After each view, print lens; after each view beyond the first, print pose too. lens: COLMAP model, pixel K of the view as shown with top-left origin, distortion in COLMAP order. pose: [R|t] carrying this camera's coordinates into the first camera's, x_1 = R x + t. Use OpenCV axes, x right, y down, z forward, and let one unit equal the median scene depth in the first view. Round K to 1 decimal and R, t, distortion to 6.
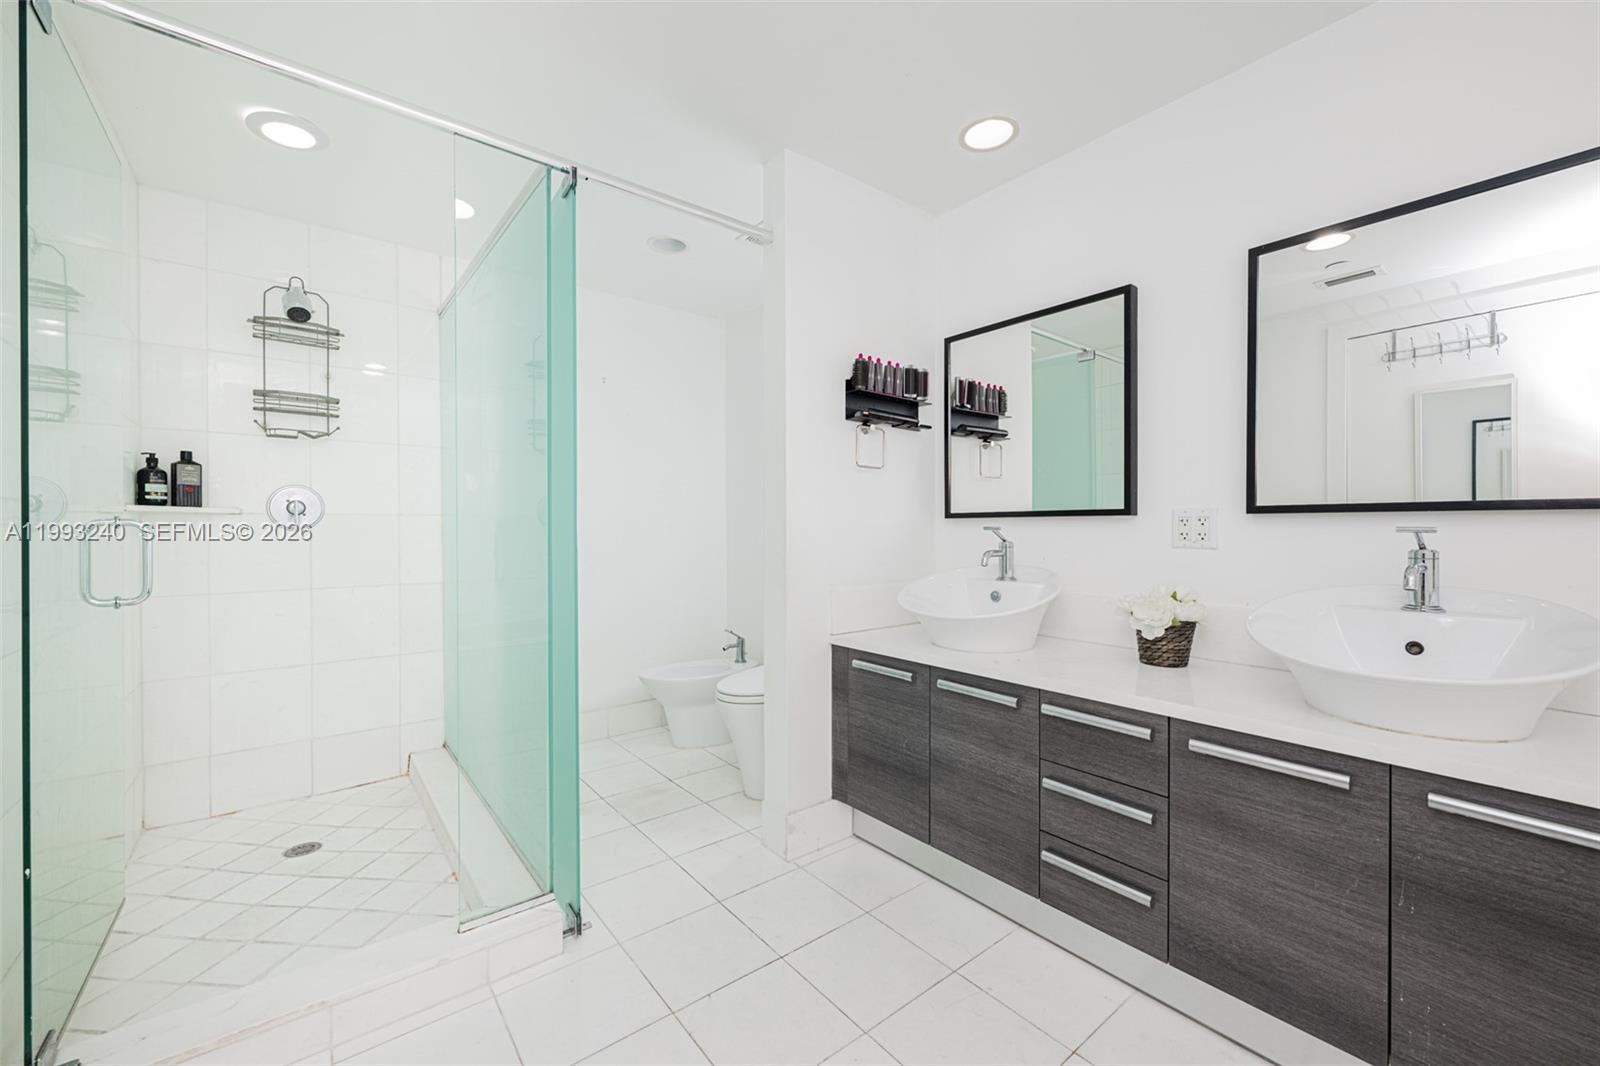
lens RADIAL K [[632.8, 0, 793.7], [0, 632.8, 530.4], [0, 0, 1]] dist [-0.000622, 0.000262]
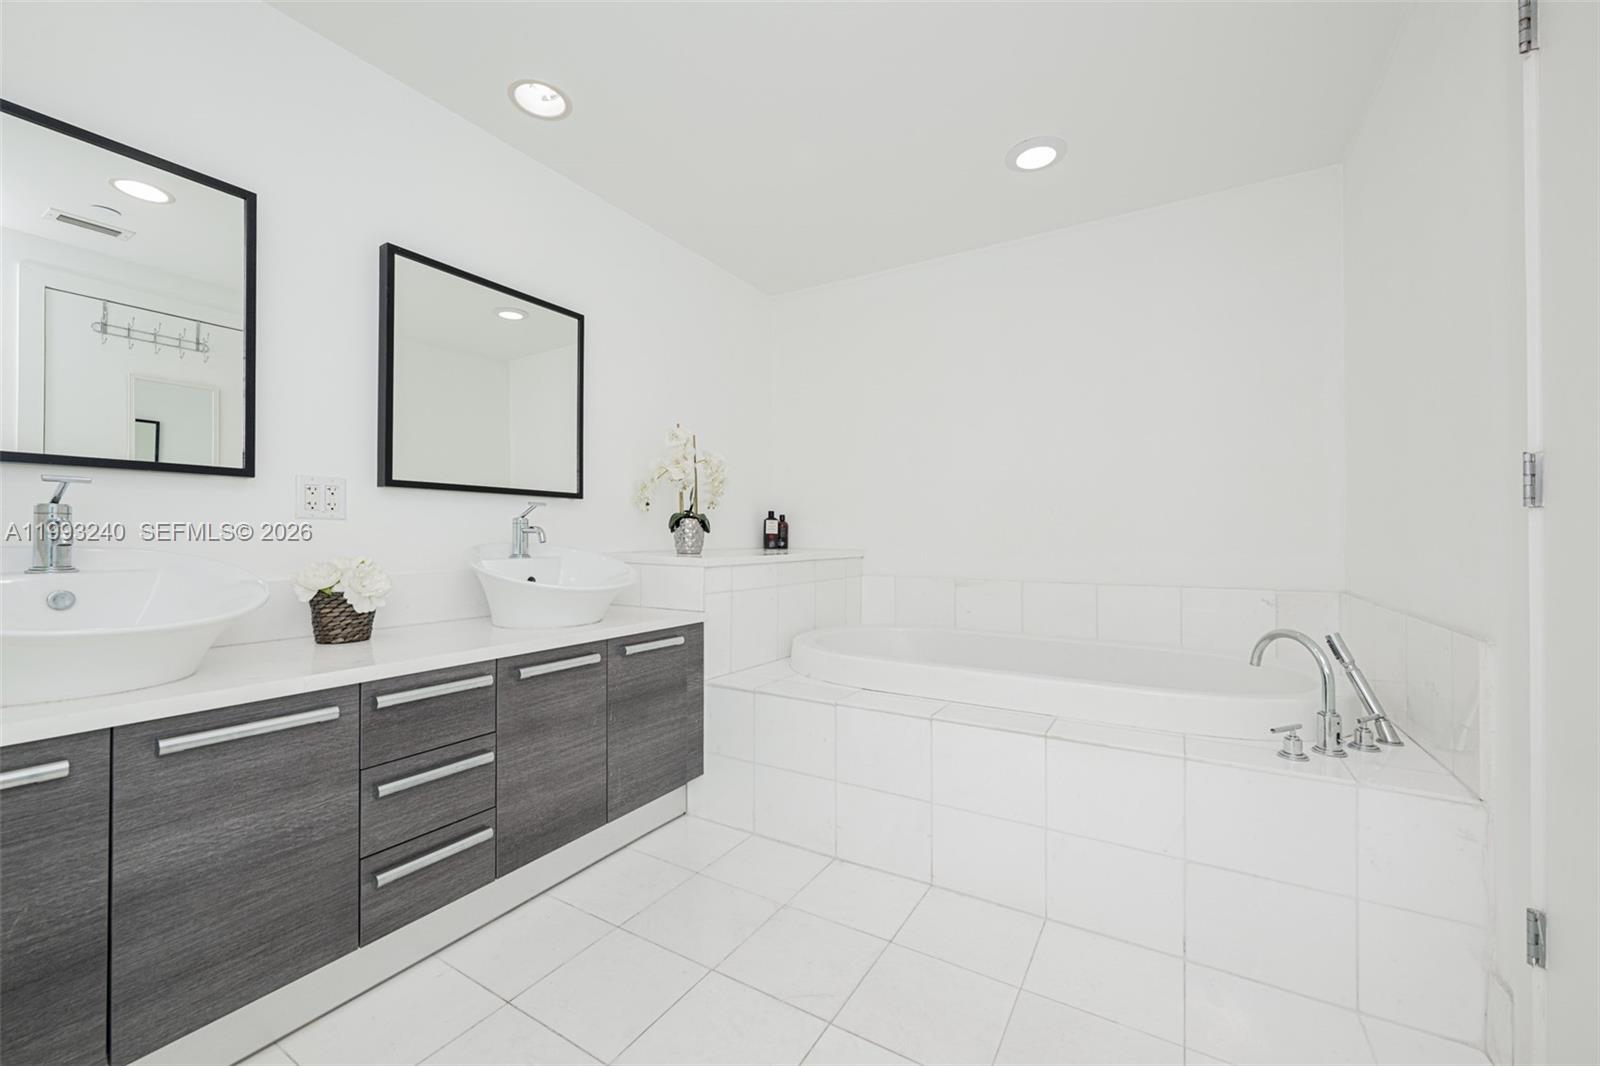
lens RADIAL K [[632.8, 0, 793.7], [0, 632.8, 530.4], [0, 0, 1]] dist [-0.000622, 0.000262]
pose [[-0.352584, 0.012514, 0.935696, -0.555221], [0.002632, 0.999920, -0.012381, 0.066382], [-0.935776, -0.001902, -0.352589, 0.761242]]
